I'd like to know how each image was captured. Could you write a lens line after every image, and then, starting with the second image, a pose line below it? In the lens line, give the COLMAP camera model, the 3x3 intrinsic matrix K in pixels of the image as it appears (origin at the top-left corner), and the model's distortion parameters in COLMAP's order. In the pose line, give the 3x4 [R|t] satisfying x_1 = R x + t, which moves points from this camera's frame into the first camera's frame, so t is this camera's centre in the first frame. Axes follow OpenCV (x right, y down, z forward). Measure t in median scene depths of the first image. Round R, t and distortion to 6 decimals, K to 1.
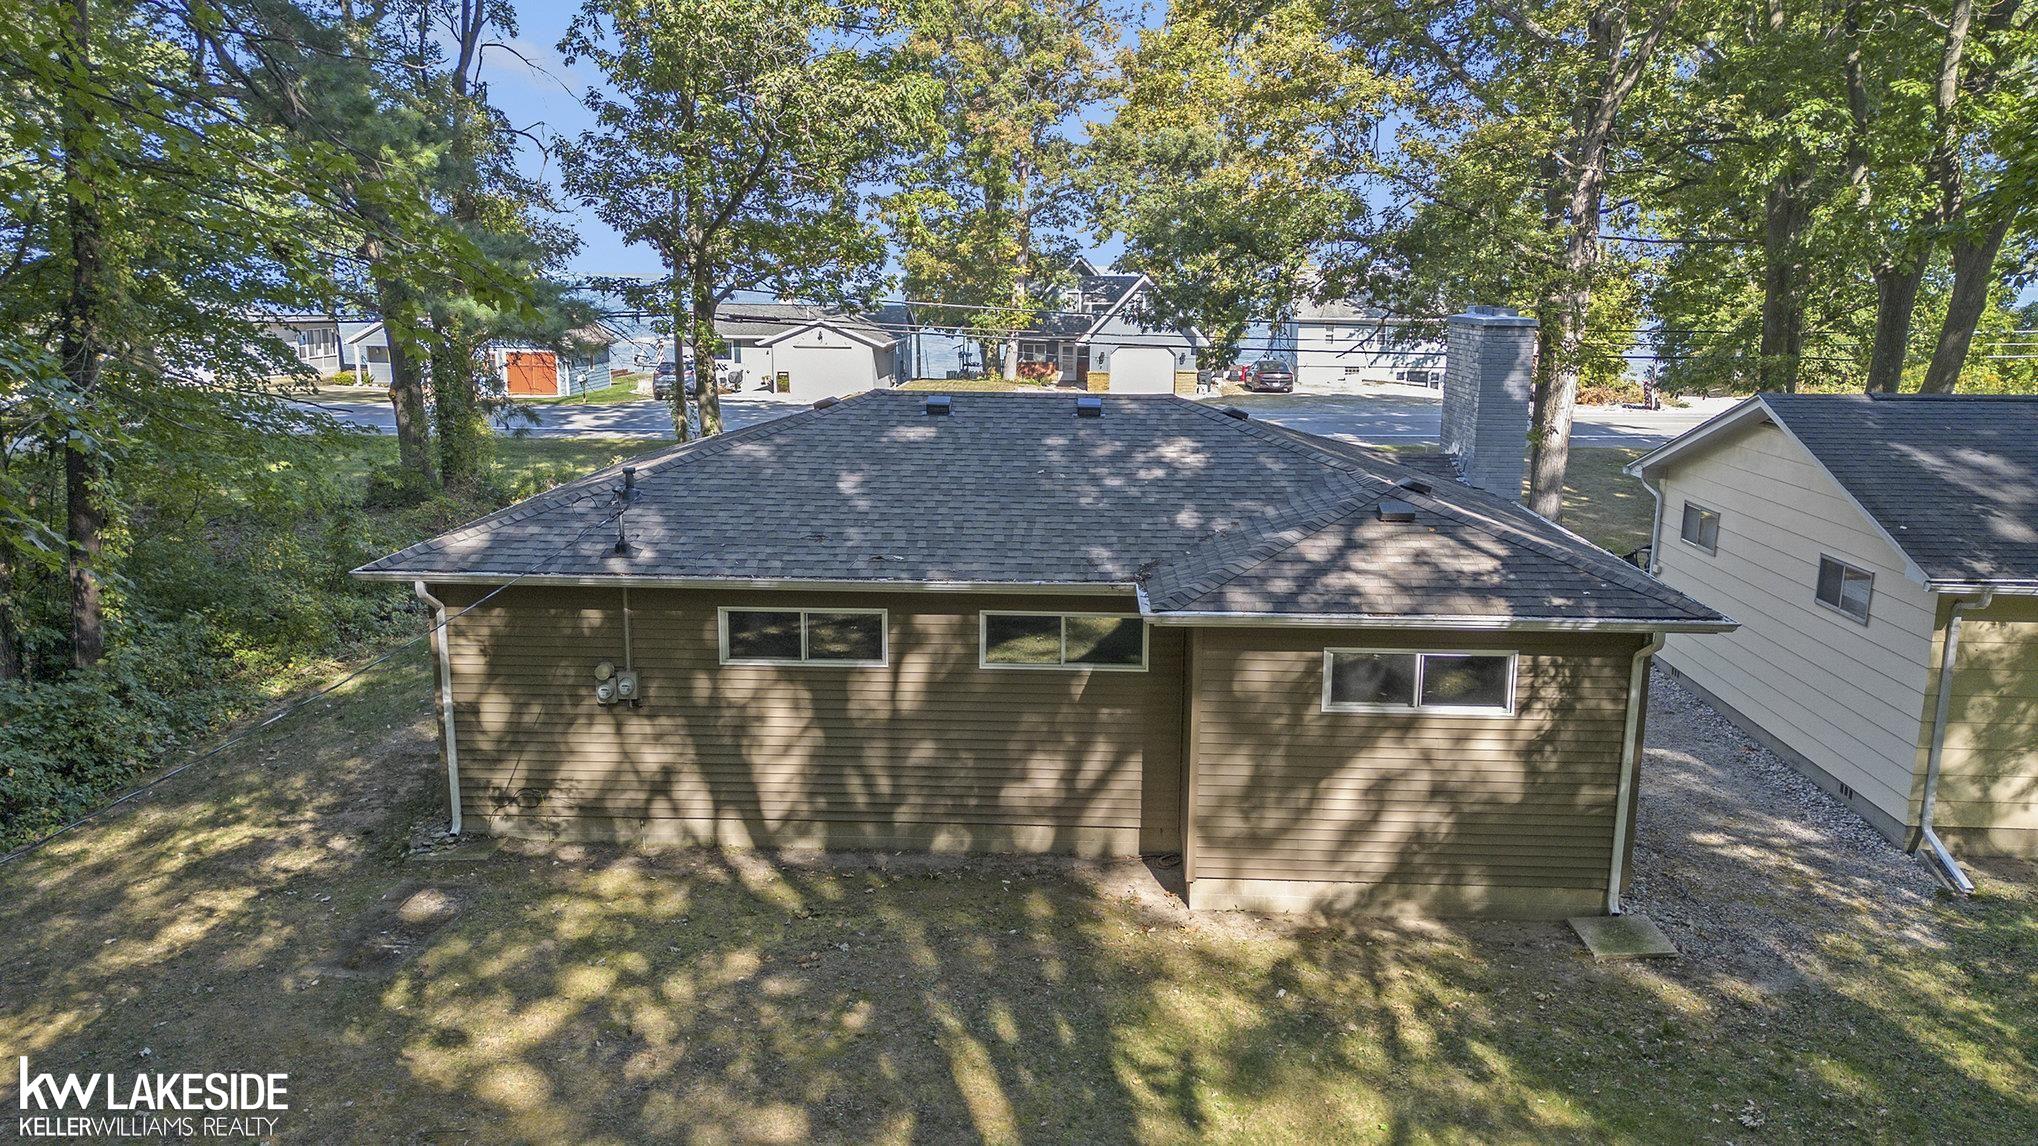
lens RADIAL K [[1498.1, 0, 1019.0], [0, 1498.1, 573.0], [0, 0, 1]] dist [0.049661, -0.003628]
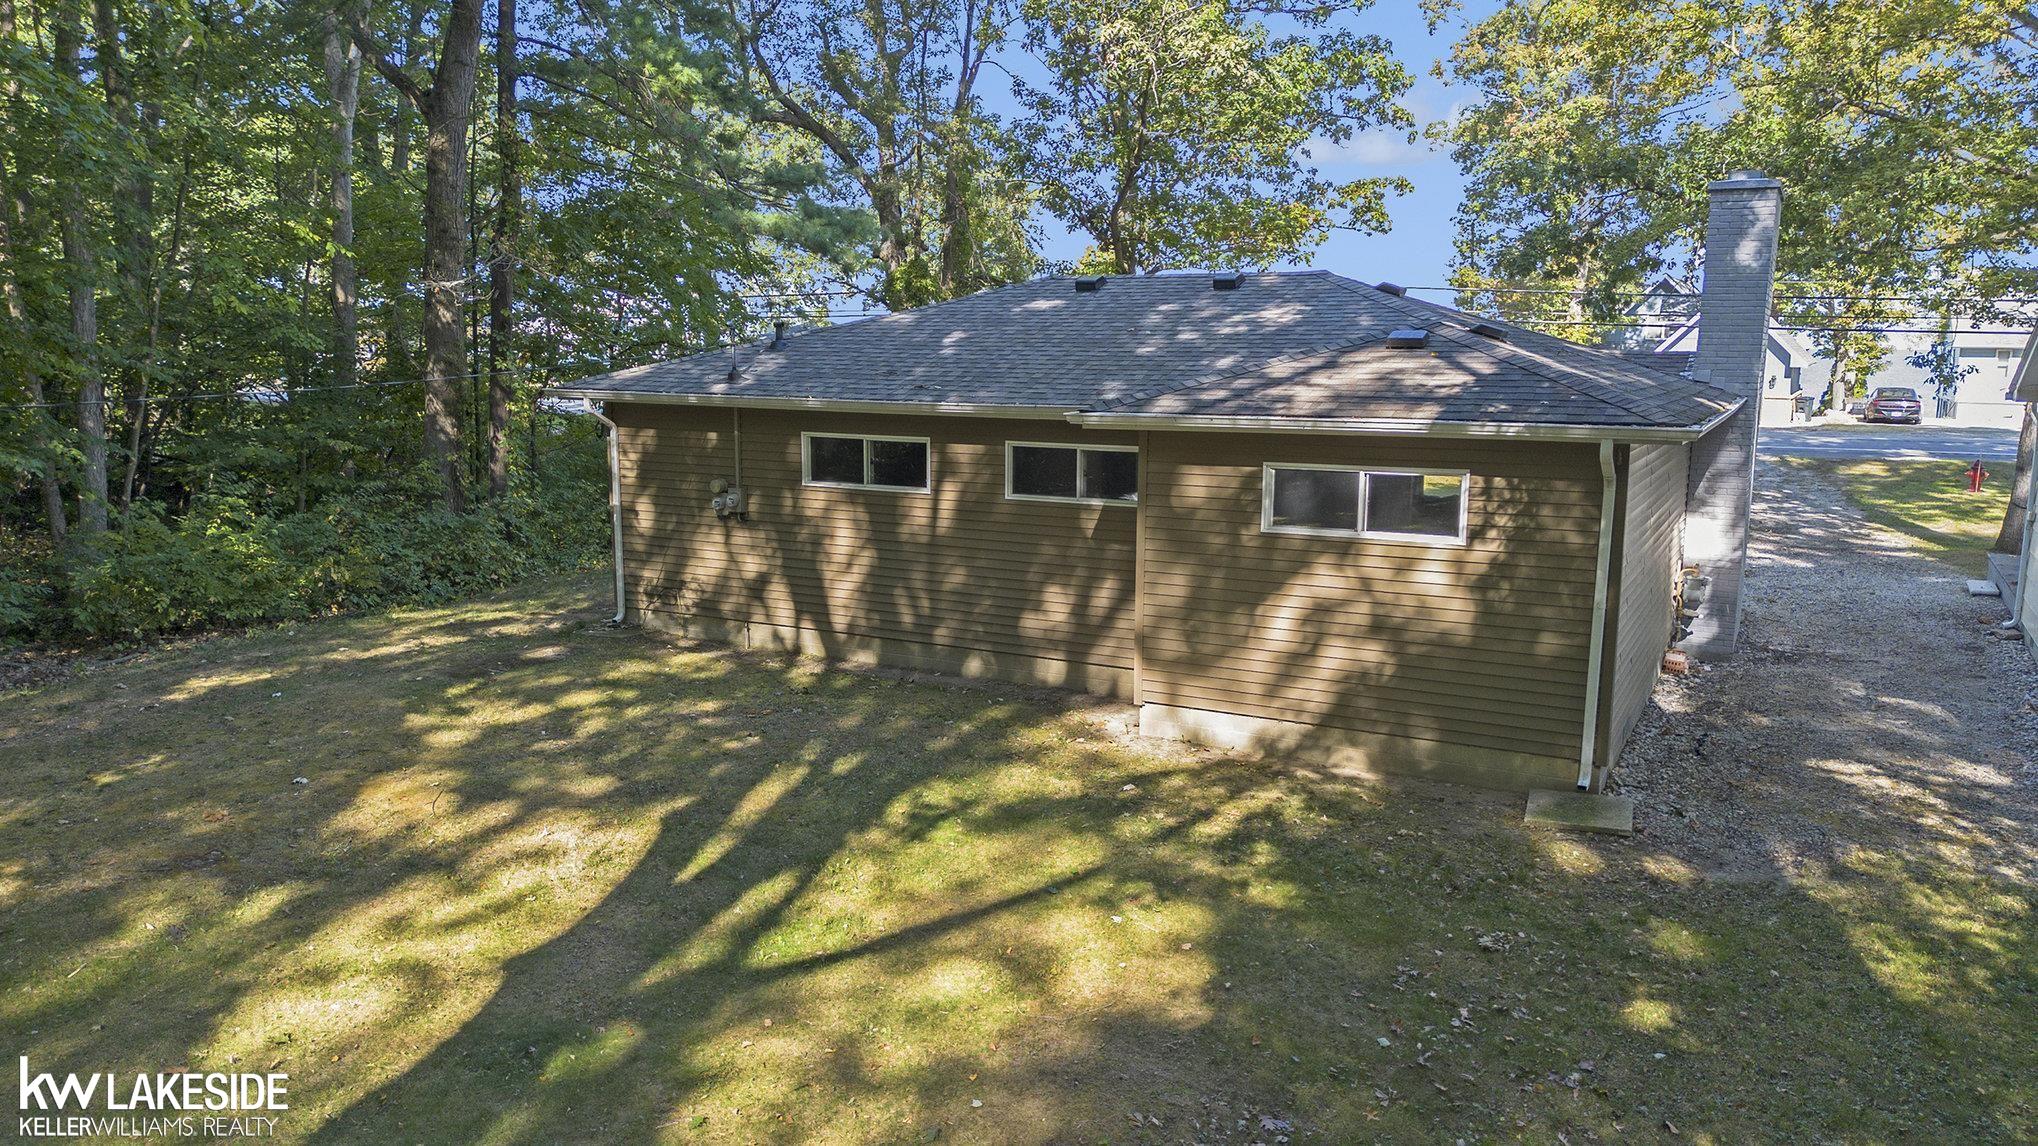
lens RADIAL K [[1494.7, 0, 1022.2], [0, 1494.7, 630.3], [0, 0, 1]] dist [0.159161, -0.318997]
pose [[0.886533, 0.079169, -0.455841, 0.494887], [-0.090880, 0.995855, -0.003789, 0.167336], [0.453651, 0.044786, 0.890053, 0.082380]]
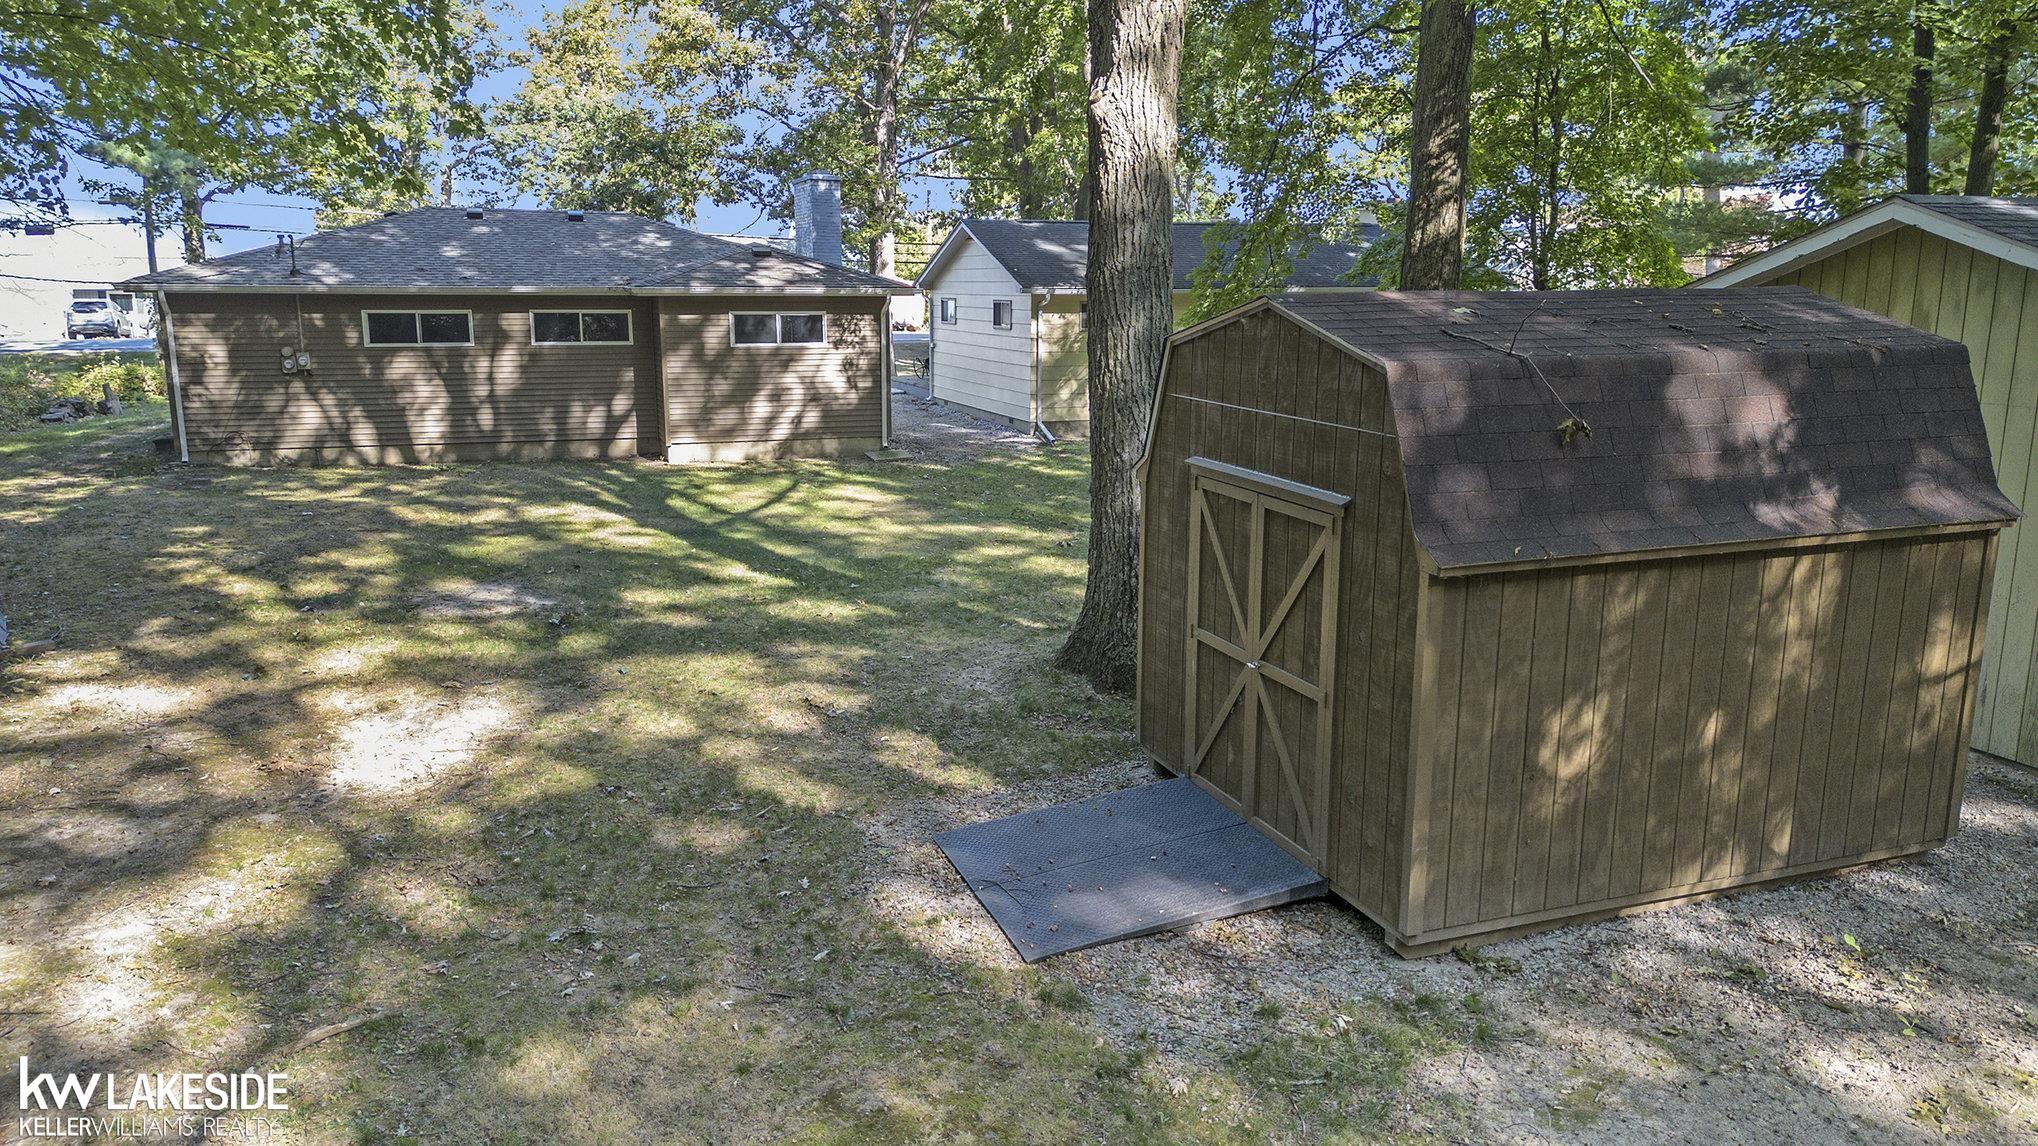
lens RADIAL K [[1494.7, 0, 1022.2], [0, 1494.7, 630.3], [0, 0, 1]] dist [0.159161, -0.318997]
pose [[0.926659, -0.103406, 0.361399, -0.188930], [0.091914, 0.994566, 0.048895, 0.366542], [-0.364491, -0.012092, 0.931128, -0.909884]]
